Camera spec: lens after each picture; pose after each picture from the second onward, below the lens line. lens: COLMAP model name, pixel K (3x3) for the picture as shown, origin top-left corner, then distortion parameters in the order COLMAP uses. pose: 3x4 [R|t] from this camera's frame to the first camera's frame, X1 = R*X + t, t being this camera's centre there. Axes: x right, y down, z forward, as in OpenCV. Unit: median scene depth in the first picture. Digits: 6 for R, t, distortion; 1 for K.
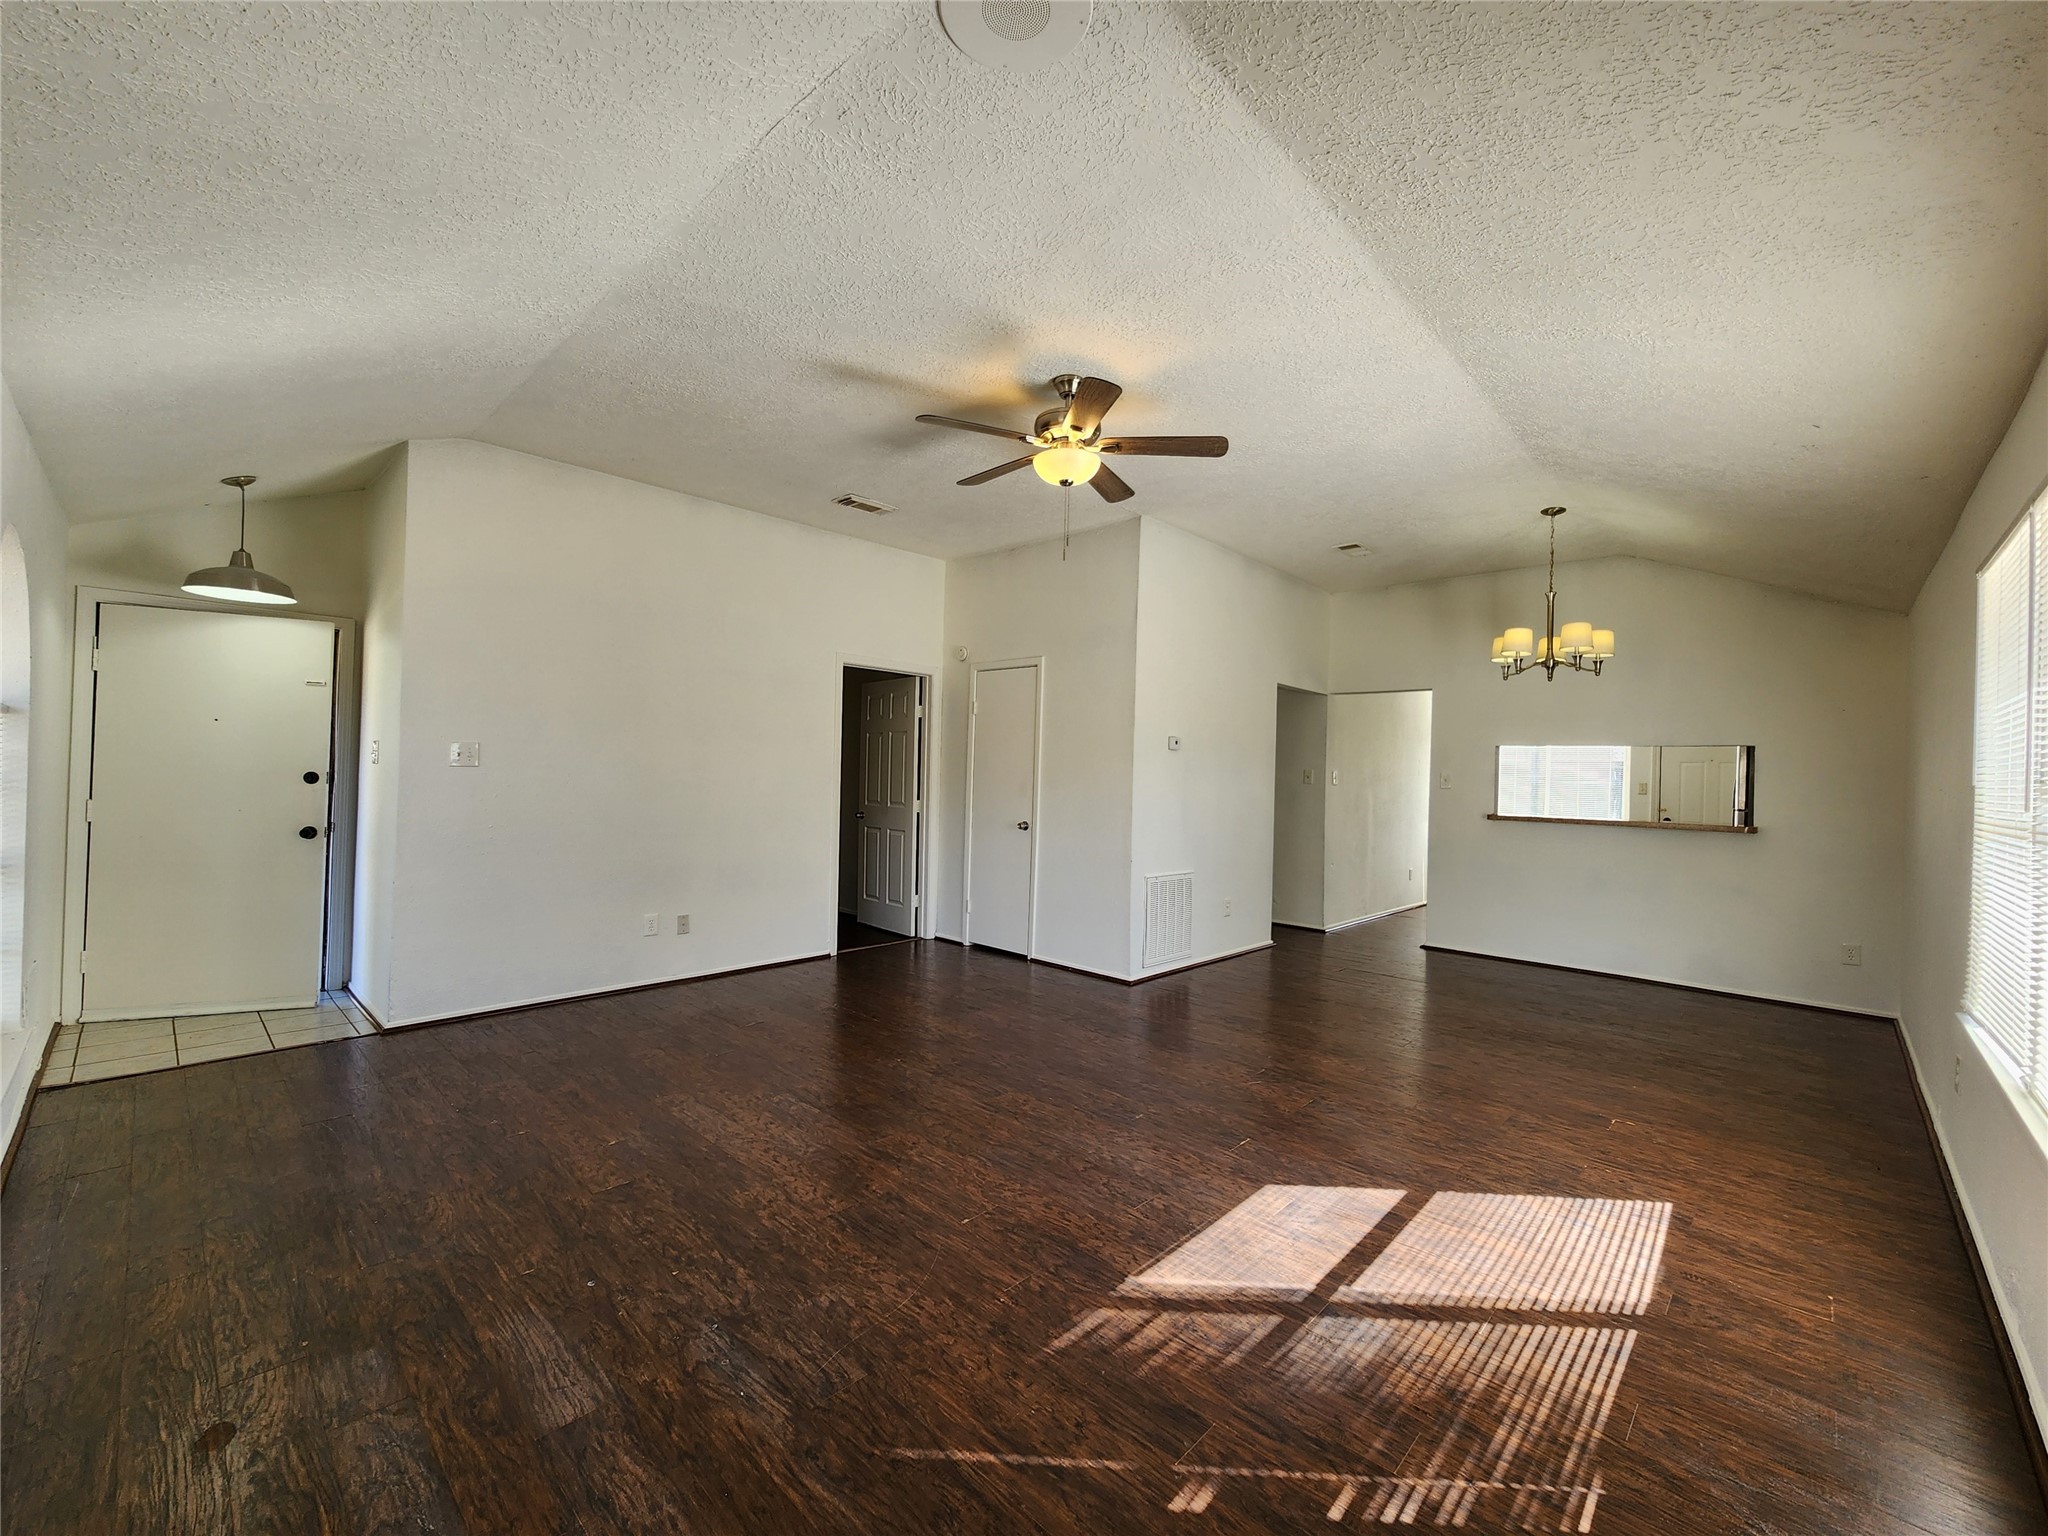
lens RADIAL K [[832.8, 0, 1027.5], [0, 832.8, 763.9], [0, 0, 1]] dist [-0.002399, -0.000281]
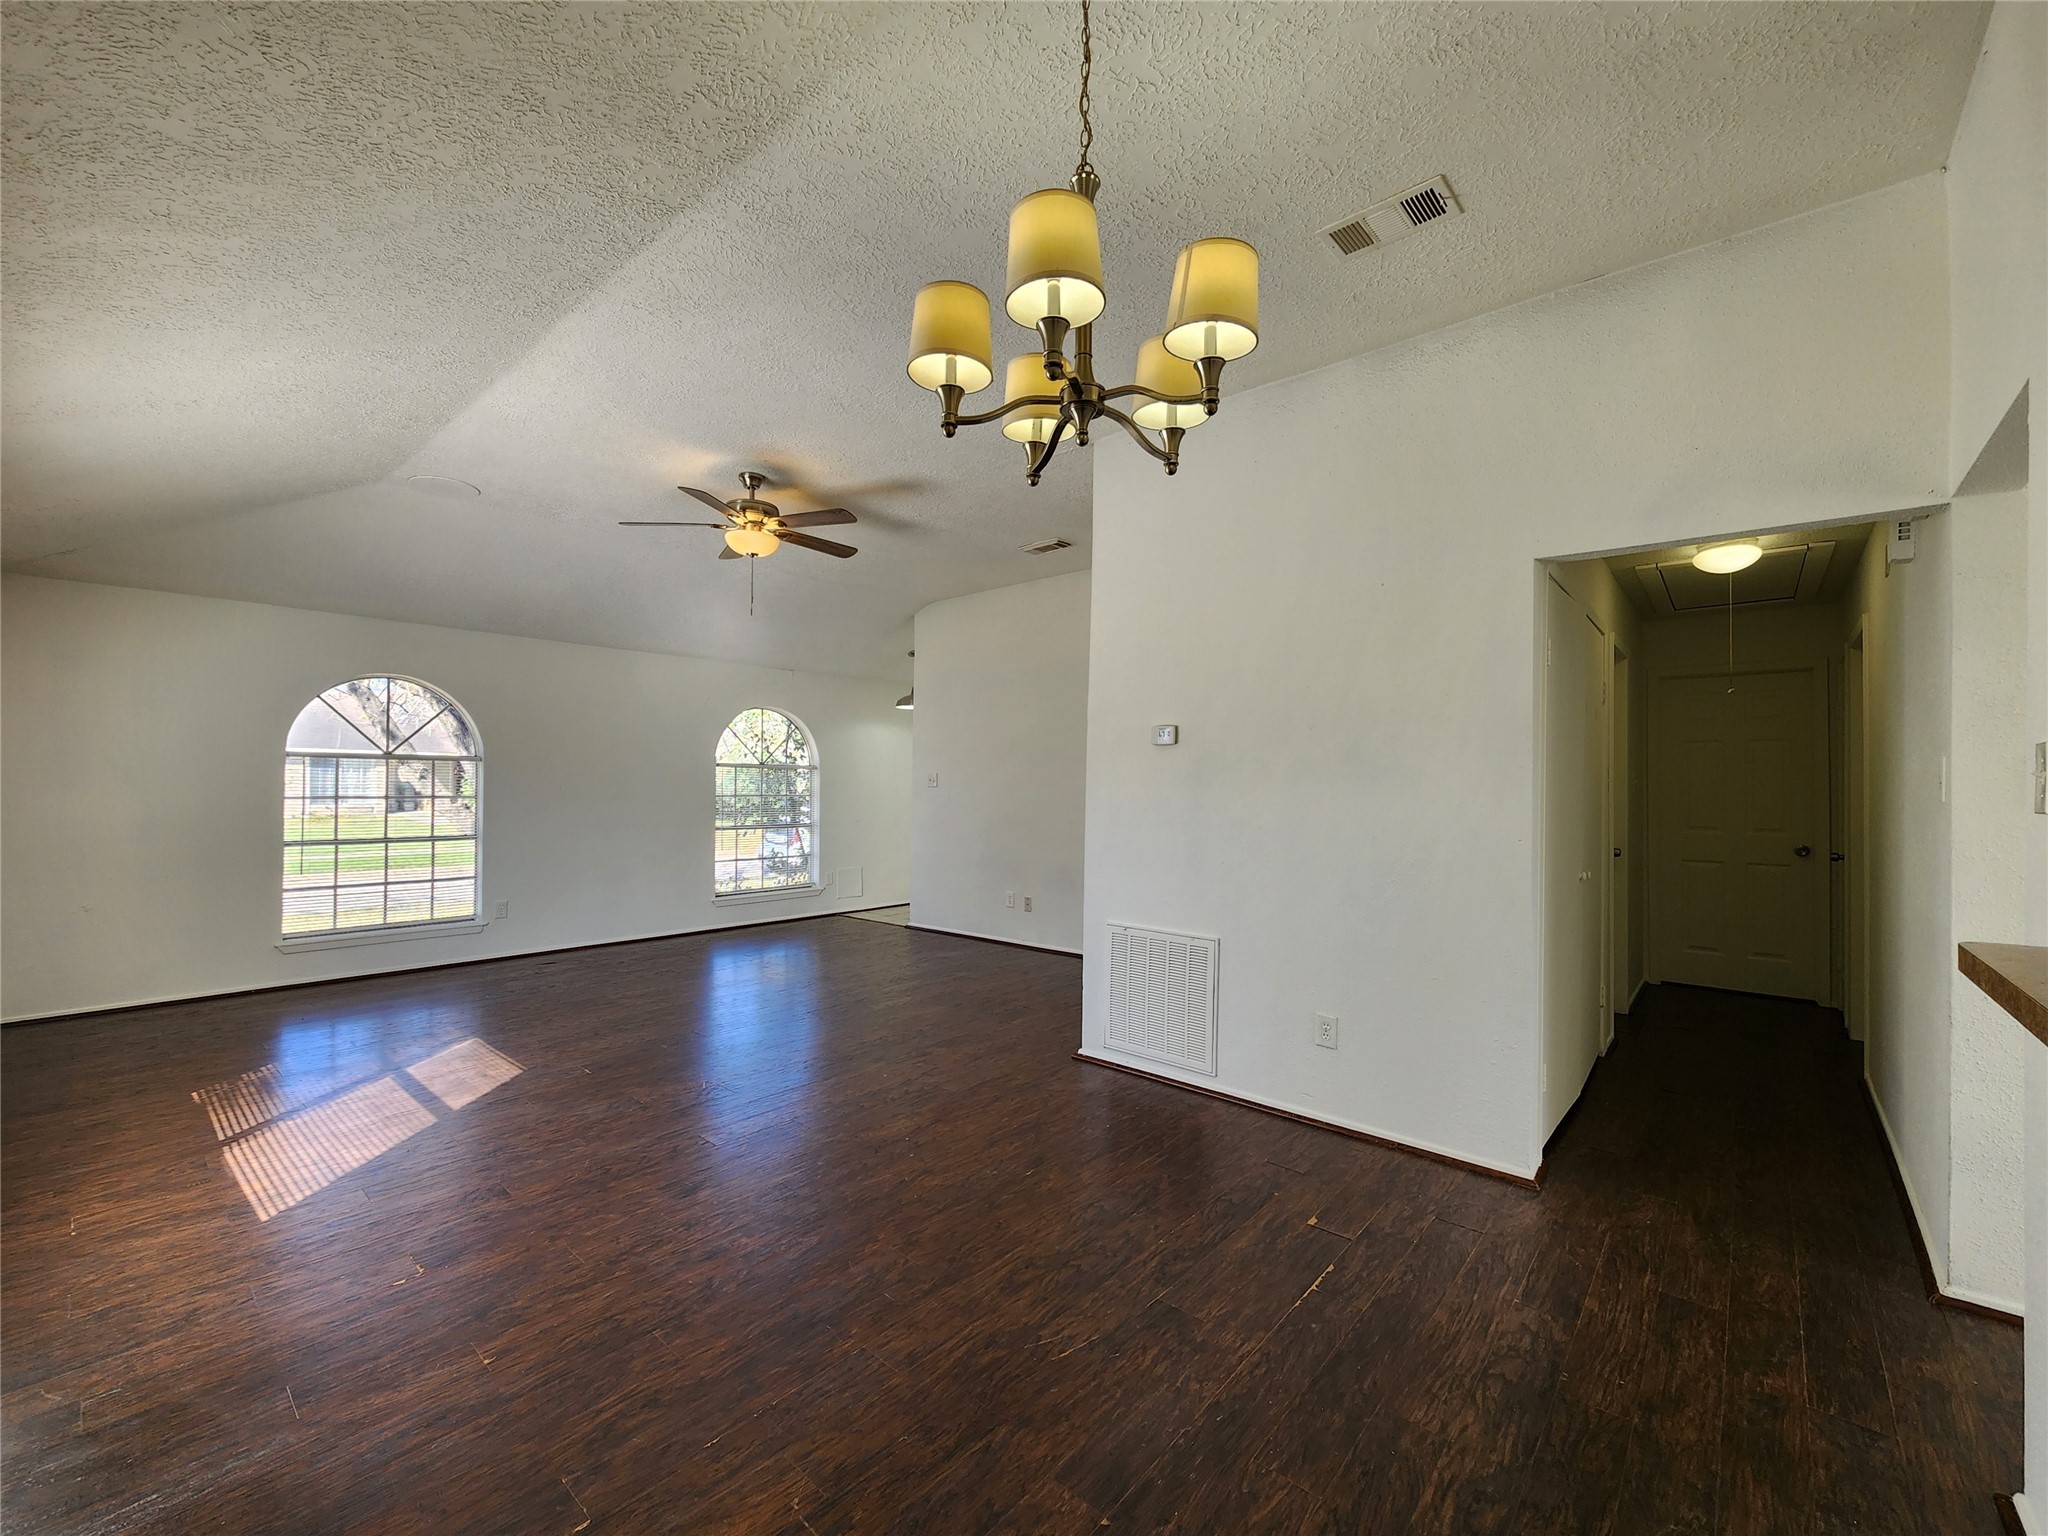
lens RADIAL K [[832.8, 0, 1028.8], [0, 832.8, 775.9], [0, 0, 1]] dist [-0.002399, -0.000281]
pose [[0.046673, -0.034632, -0.998310, 1.904472], [-0.003162, 0.999389, -0.034817, 0.071090], [0.998905, 0.004782, 0.046535, 1.963039]]
